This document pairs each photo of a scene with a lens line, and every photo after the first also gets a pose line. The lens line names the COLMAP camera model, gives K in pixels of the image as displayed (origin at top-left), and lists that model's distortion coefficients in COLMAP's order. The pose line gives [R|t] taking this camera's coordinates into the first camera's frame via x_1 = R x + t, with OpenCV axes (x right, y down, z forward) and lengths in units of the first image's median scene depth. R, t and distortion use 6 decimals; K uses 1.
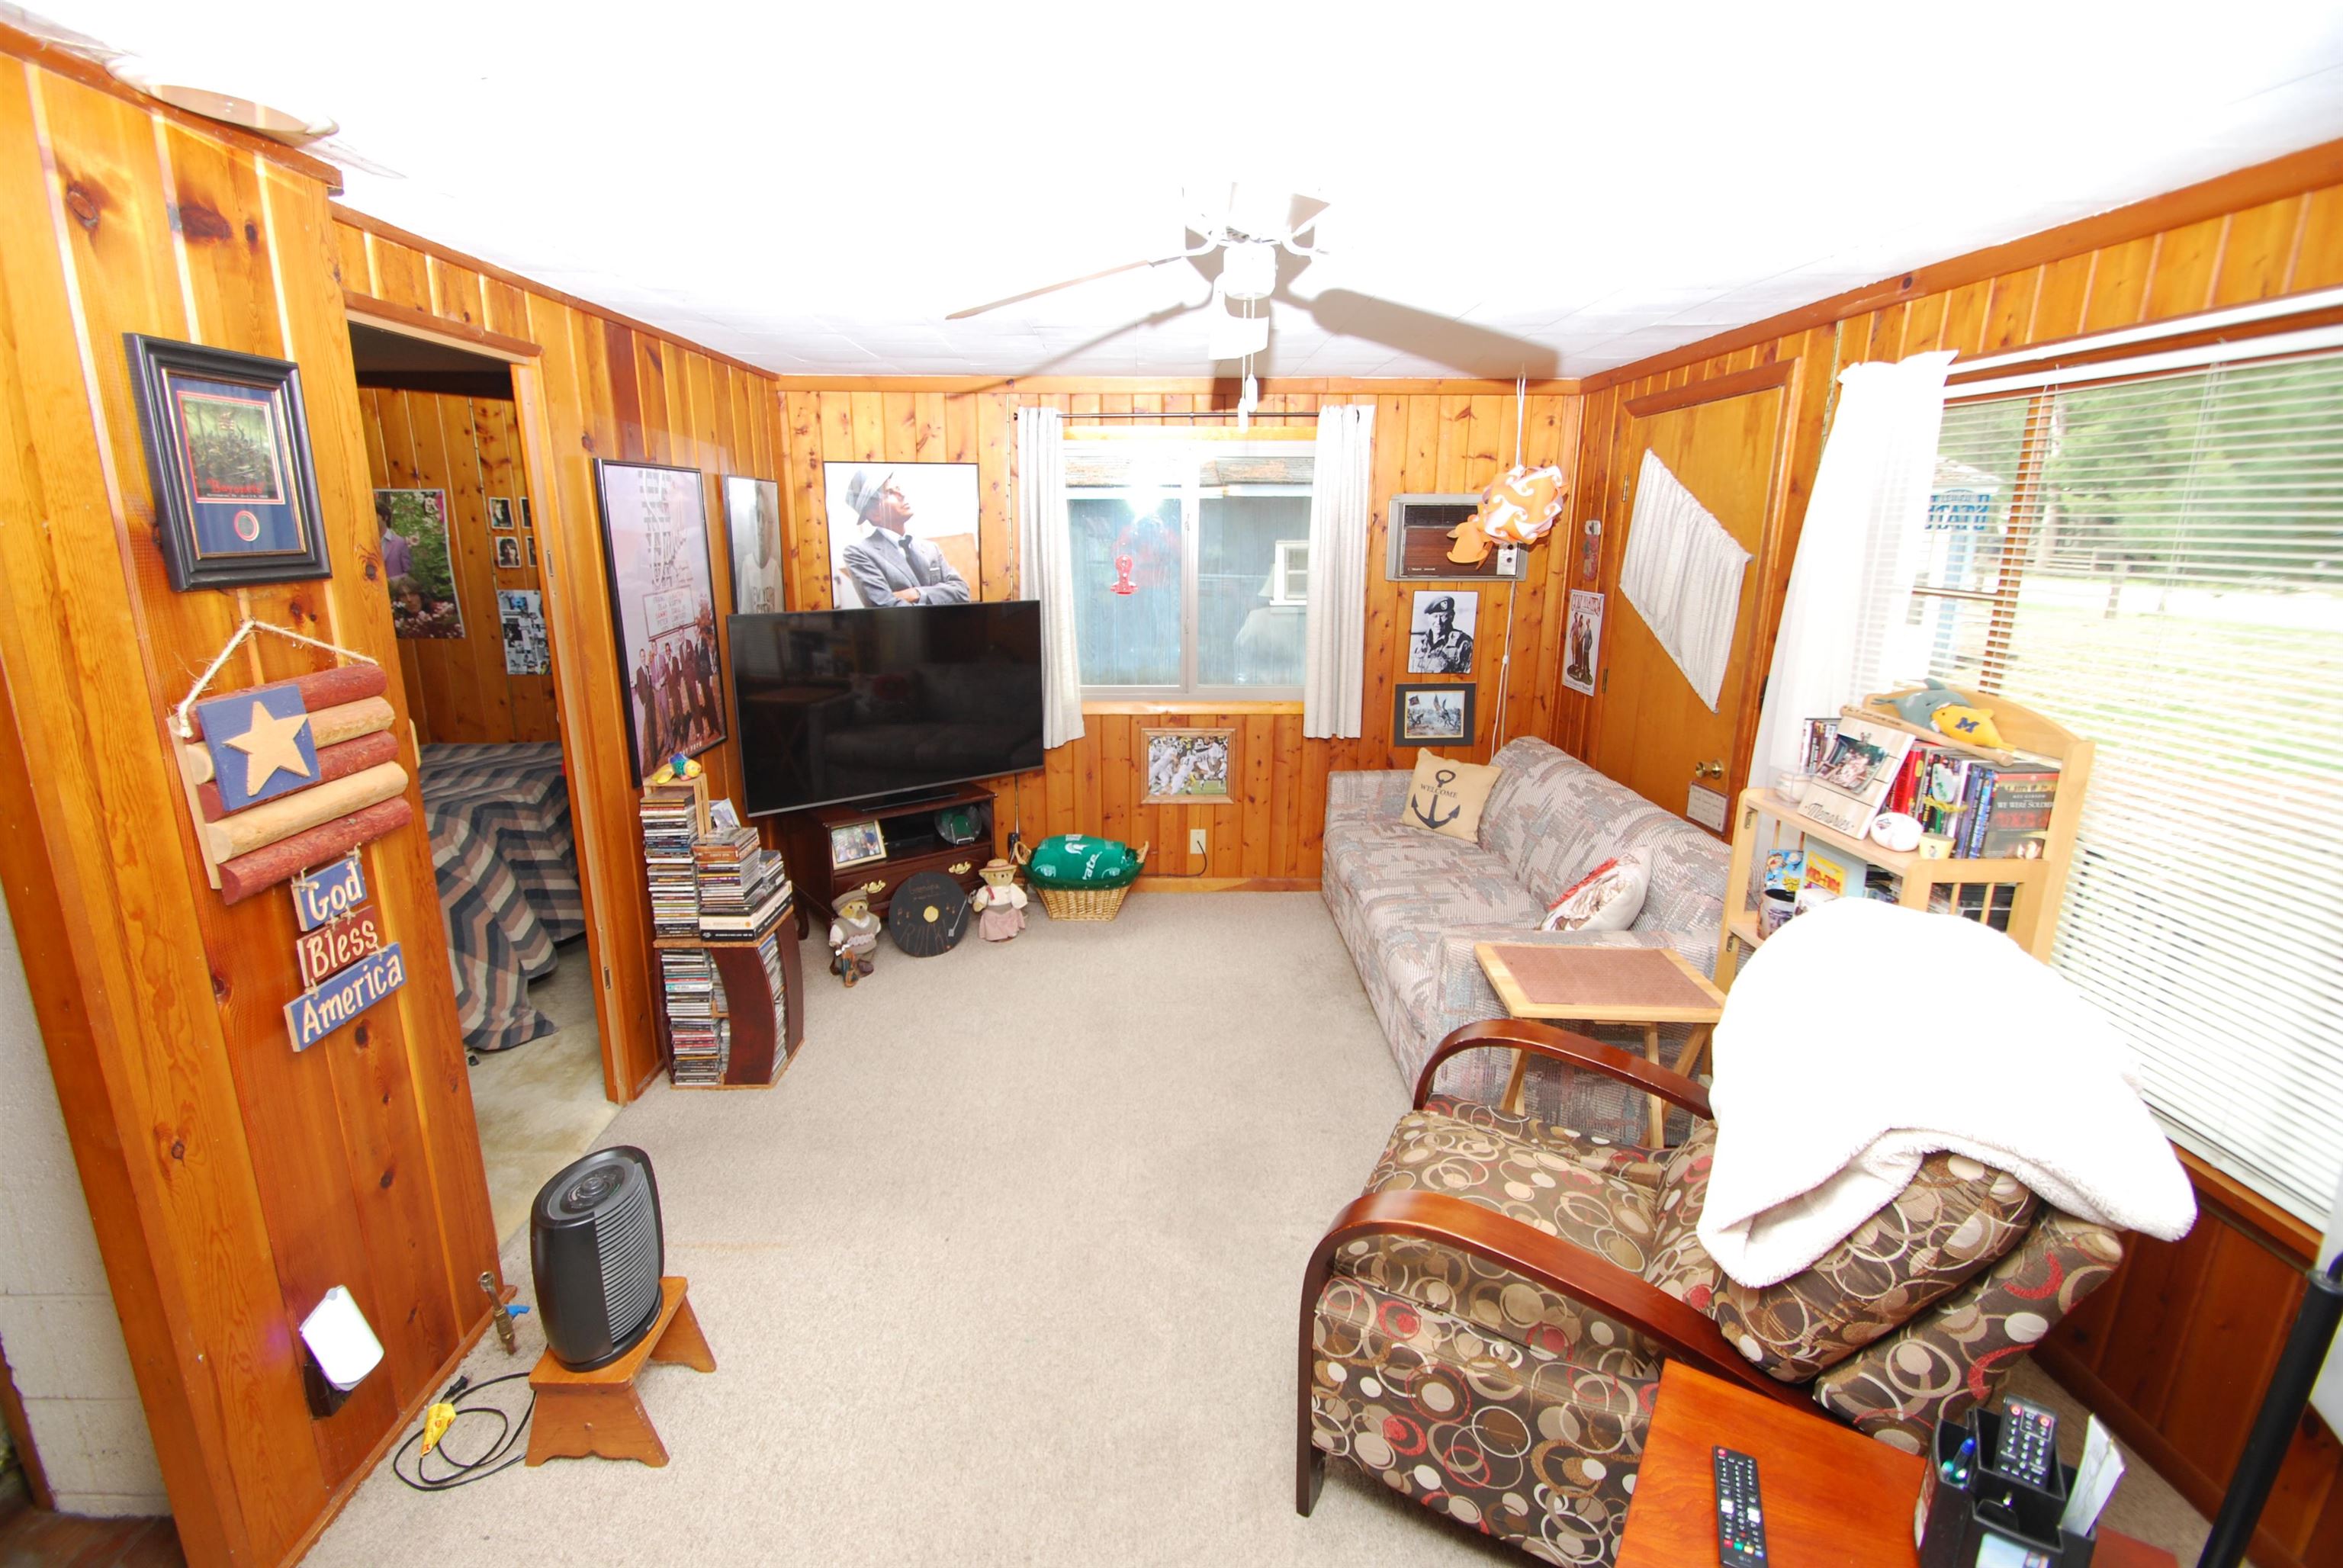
lens RADIAL K [[1047.9, 0, 1180.4], [0, 1047.9, 786.2], [0, 0, 1]] dist [0.016596, -0.019608]
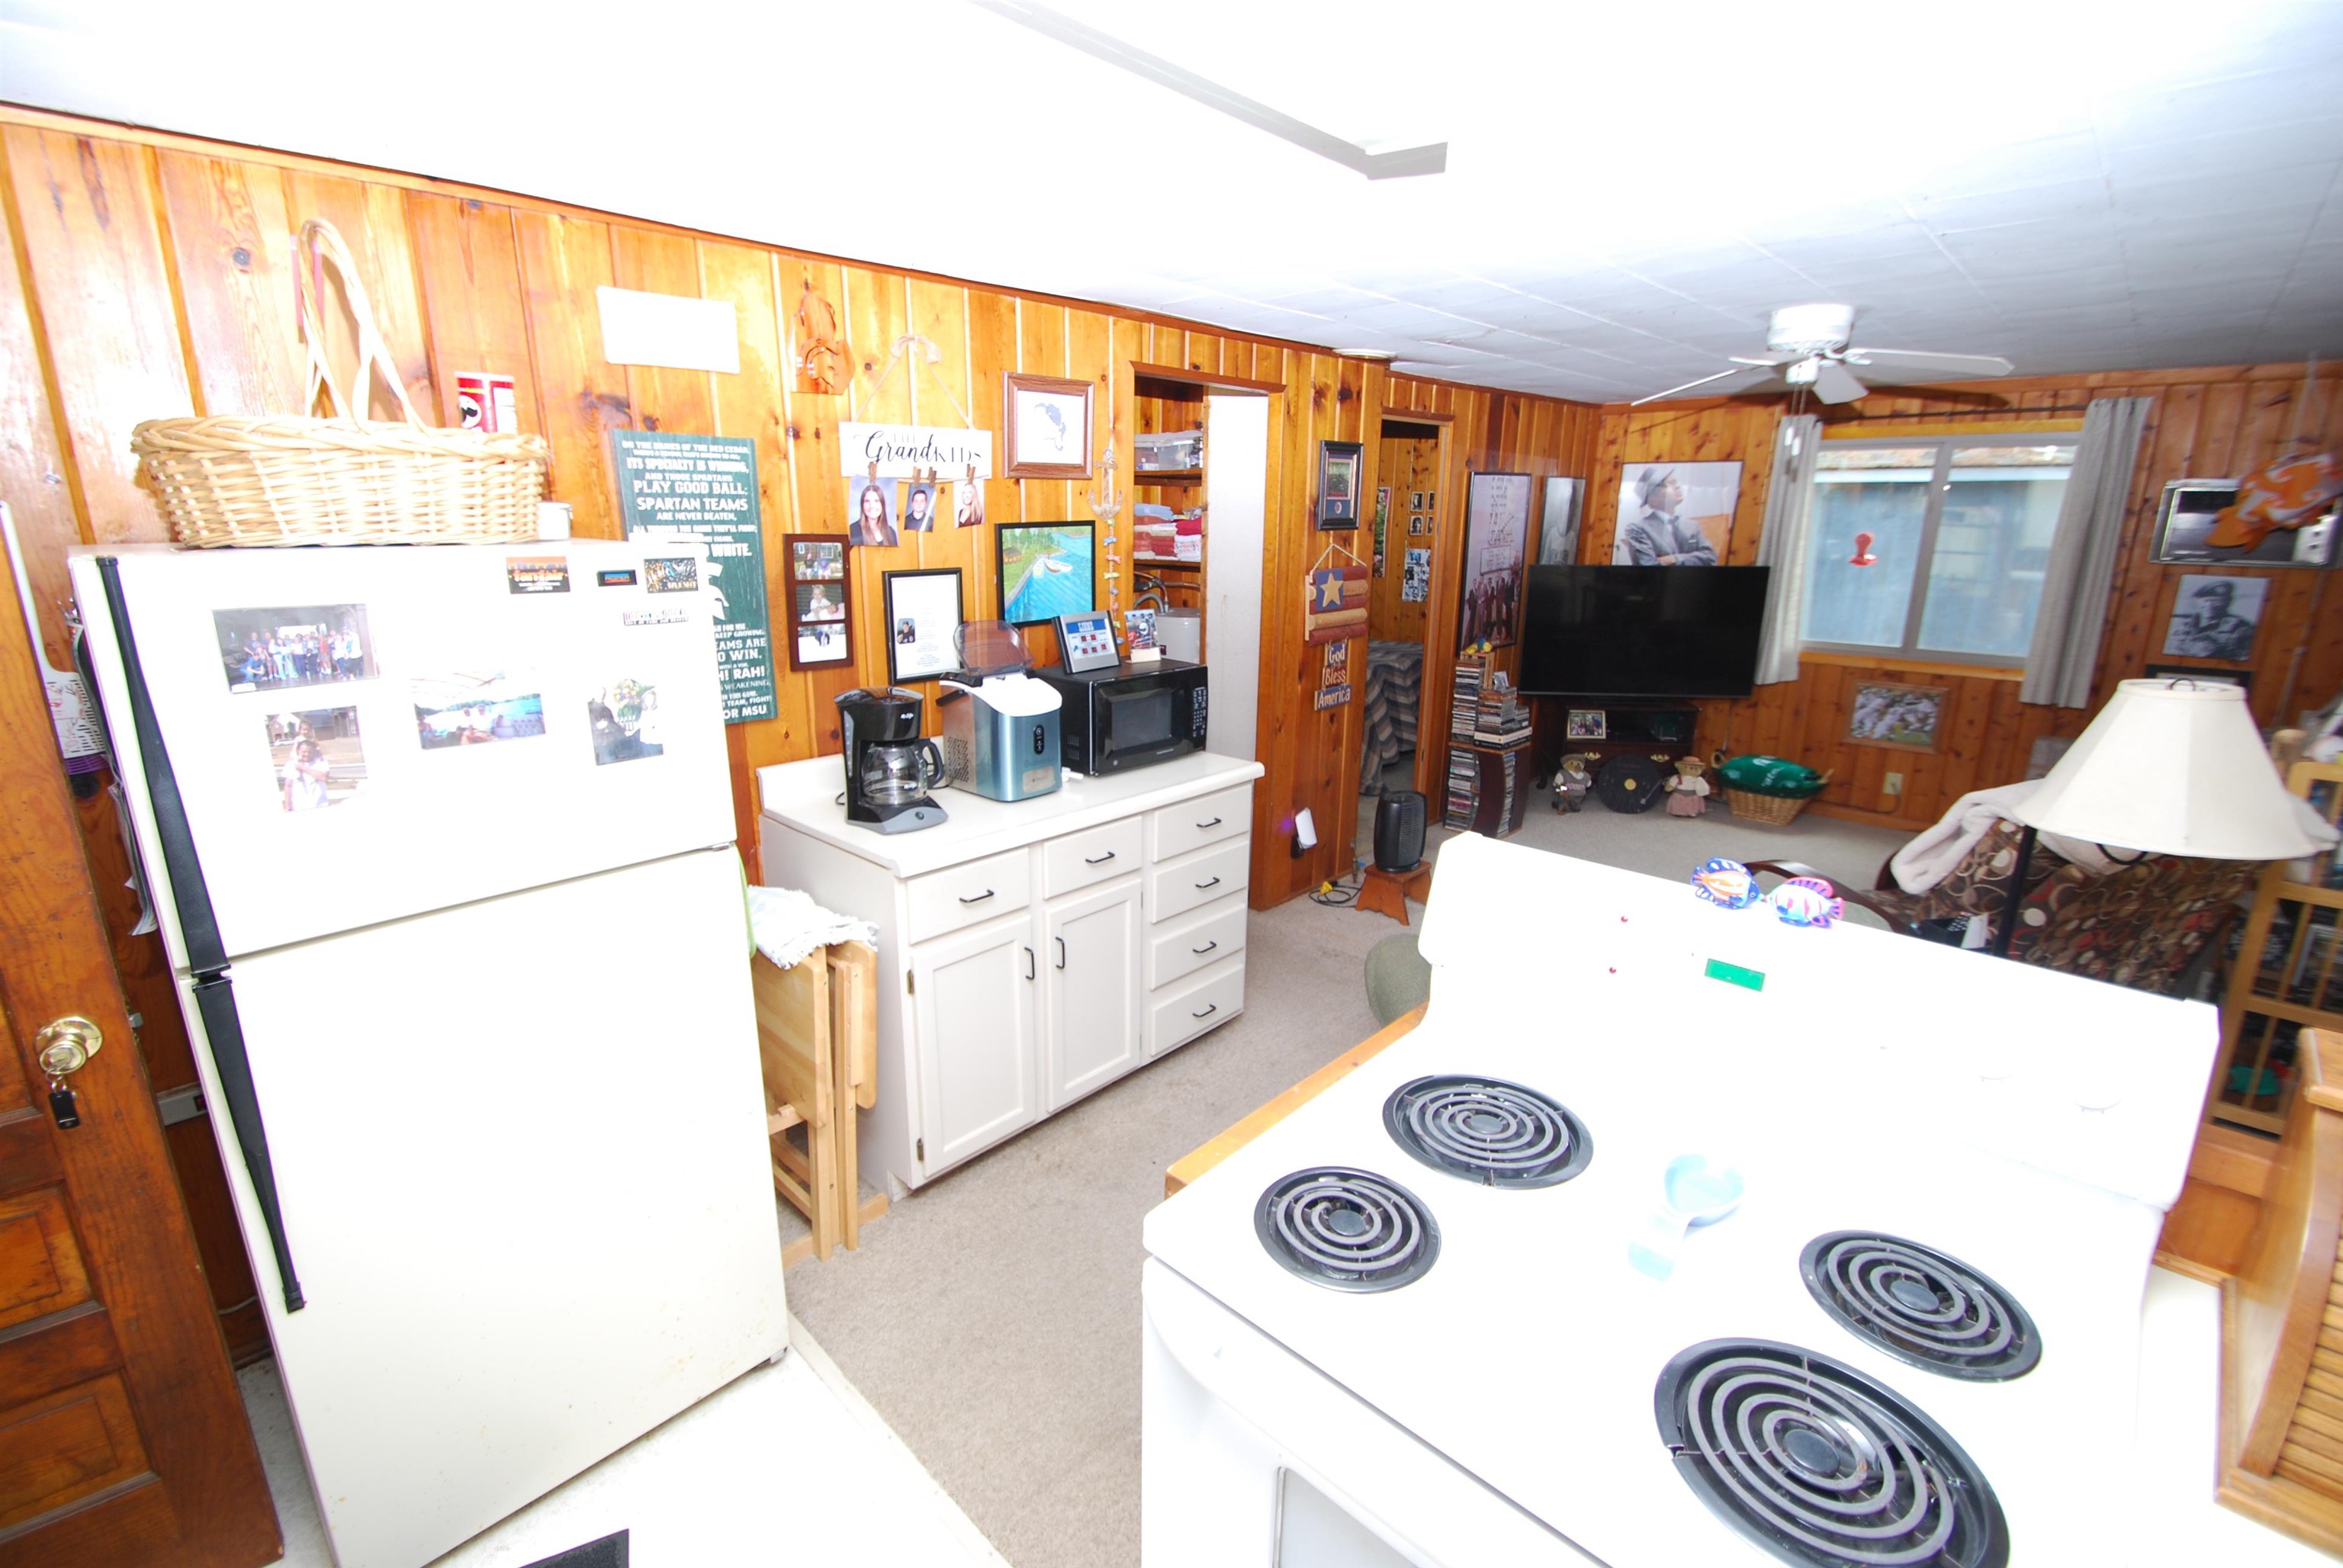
lens RADIAL K [[1032.1, 0, 1166.3], [0, 1032.1, 777.5], [0, 0, 1]] dist [0.016503, -0.018780]
pose [[0.709669, 0.176160, -0.682156, 0.255893], [-0.169490, 0.982488, 0.077392, 0.106415], [0.683844, 0.060696, 0.727099, -0.420223]]
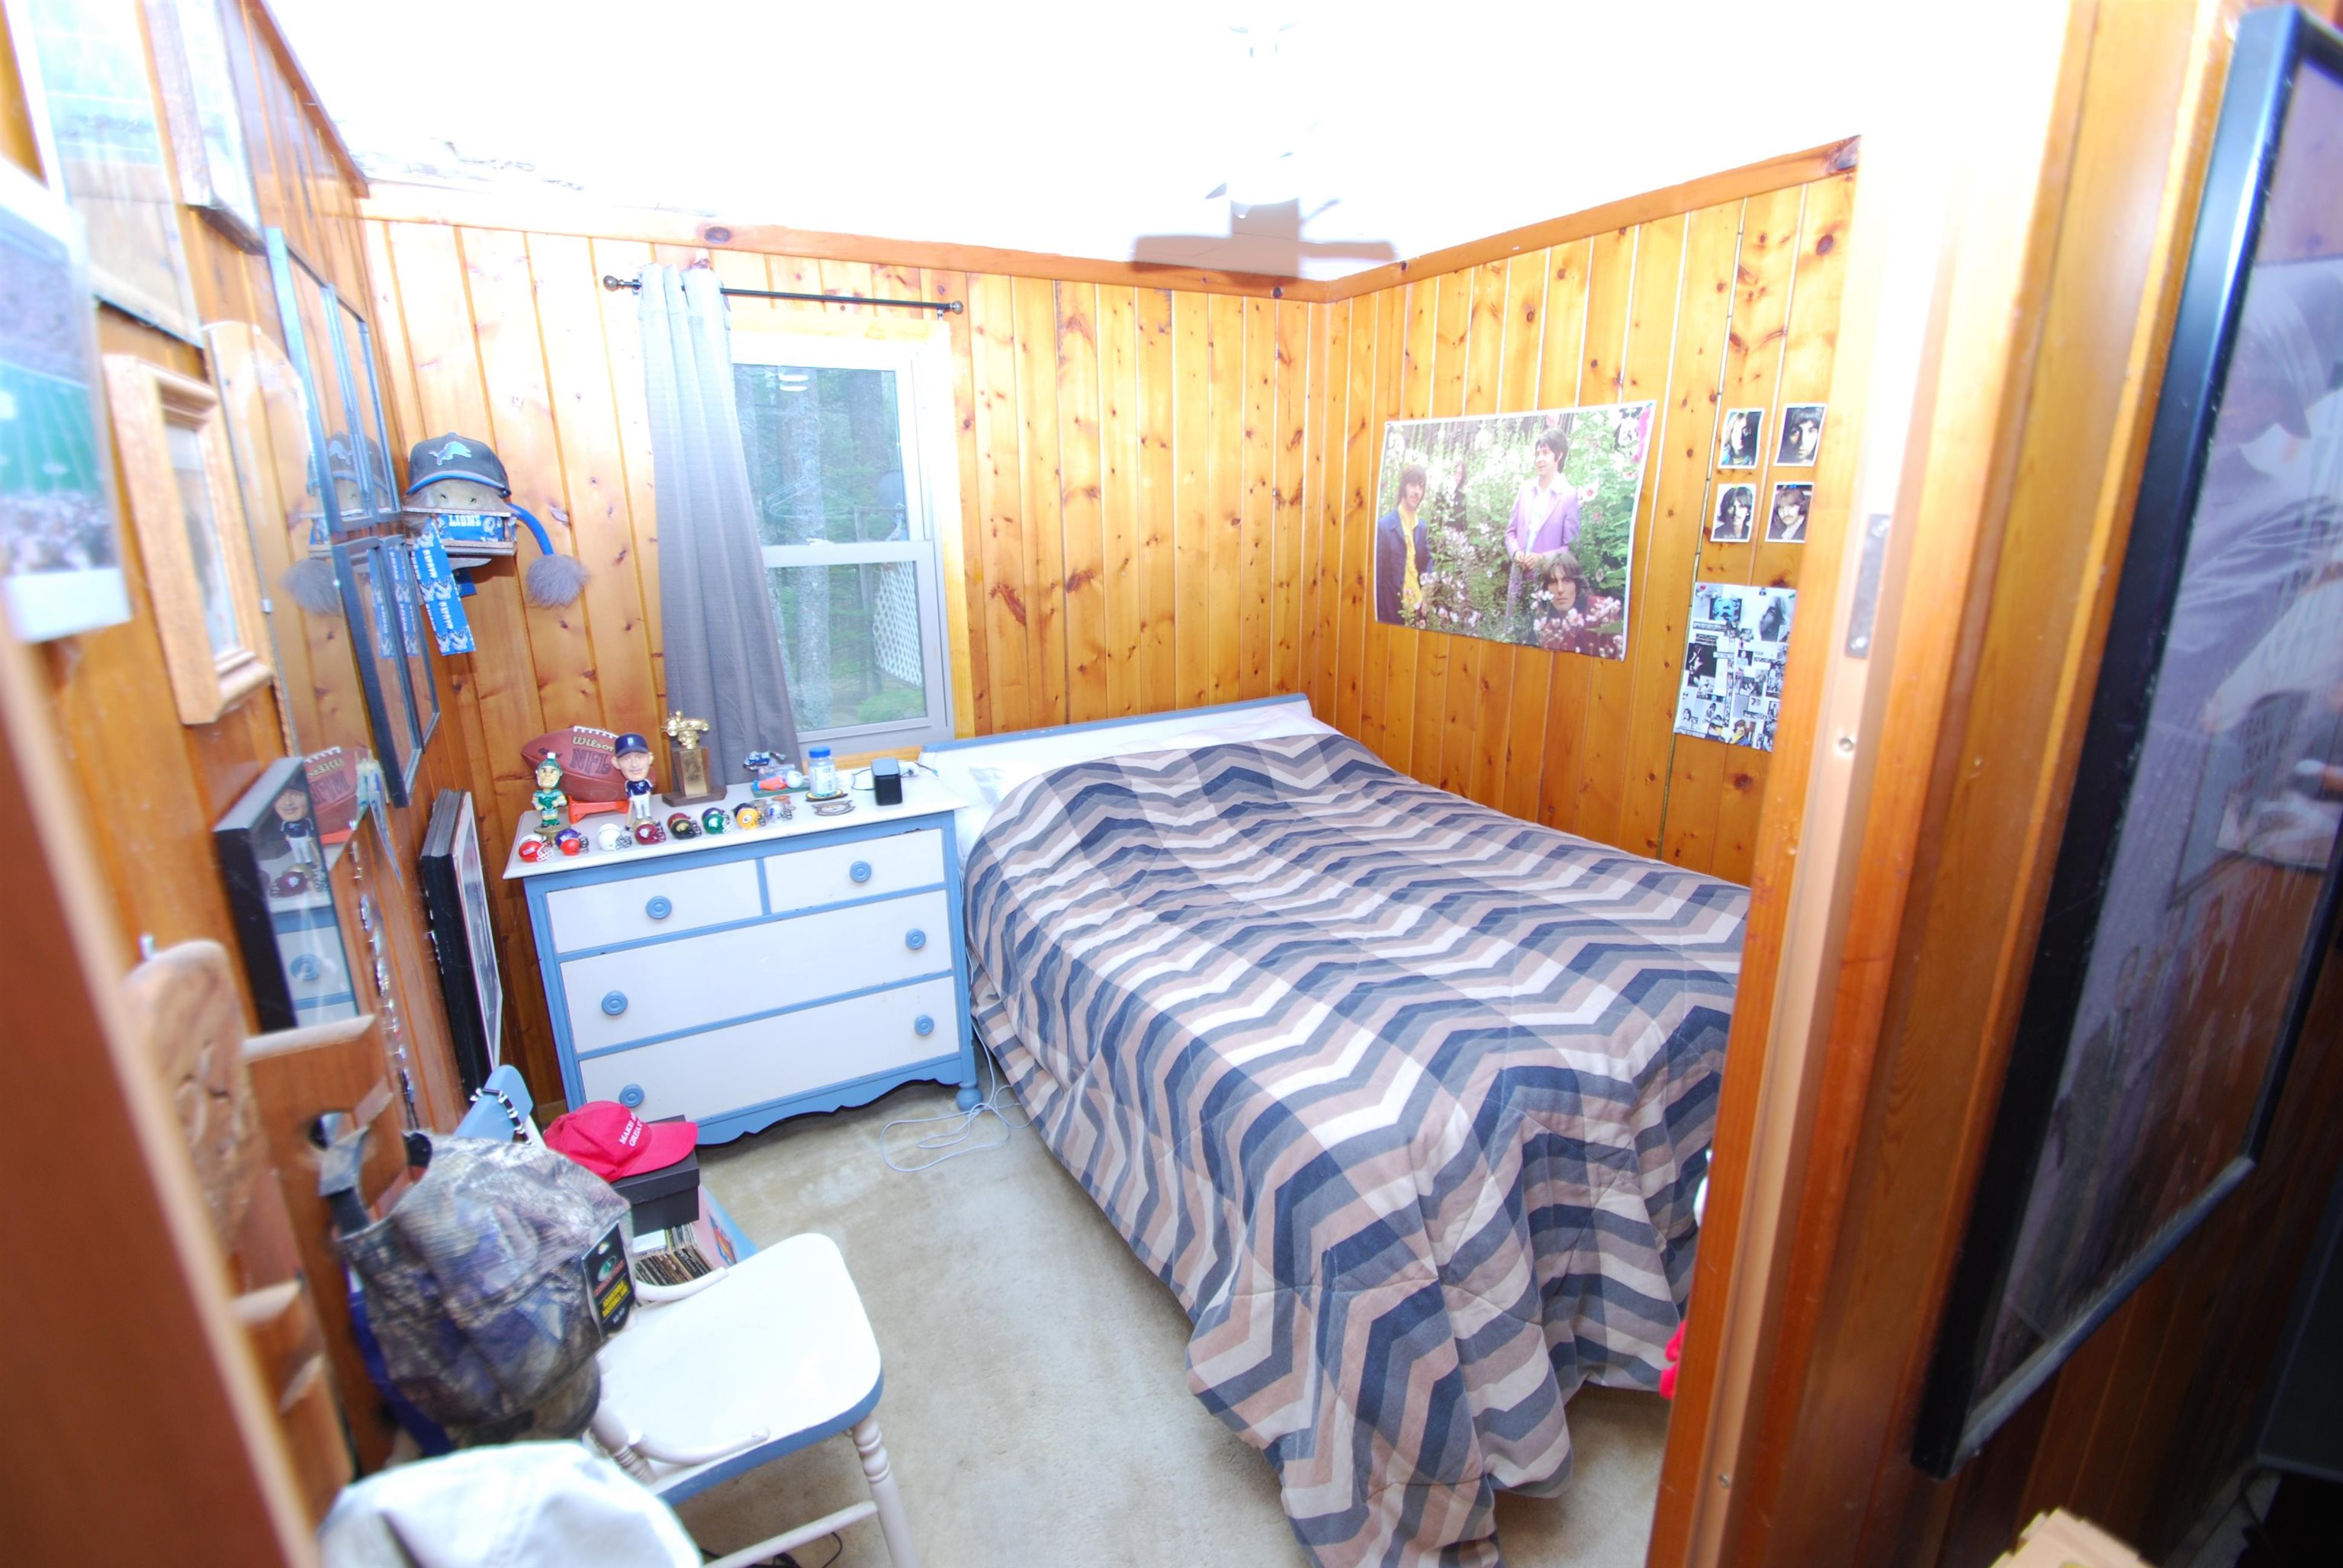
lens RADIAL K [[1032.1, 0, 1166.3], [0, 1032.1, 777.5], [0, 0, 1]] dist [0.016503, -0.018780]
pose [[0.491722, 0.216737, -0.843347, -0.317423], [-0.201560, 0.970553, 0.131907, -0.106447], [0.847102, 0.105124, 0.520928, 0.510767]]
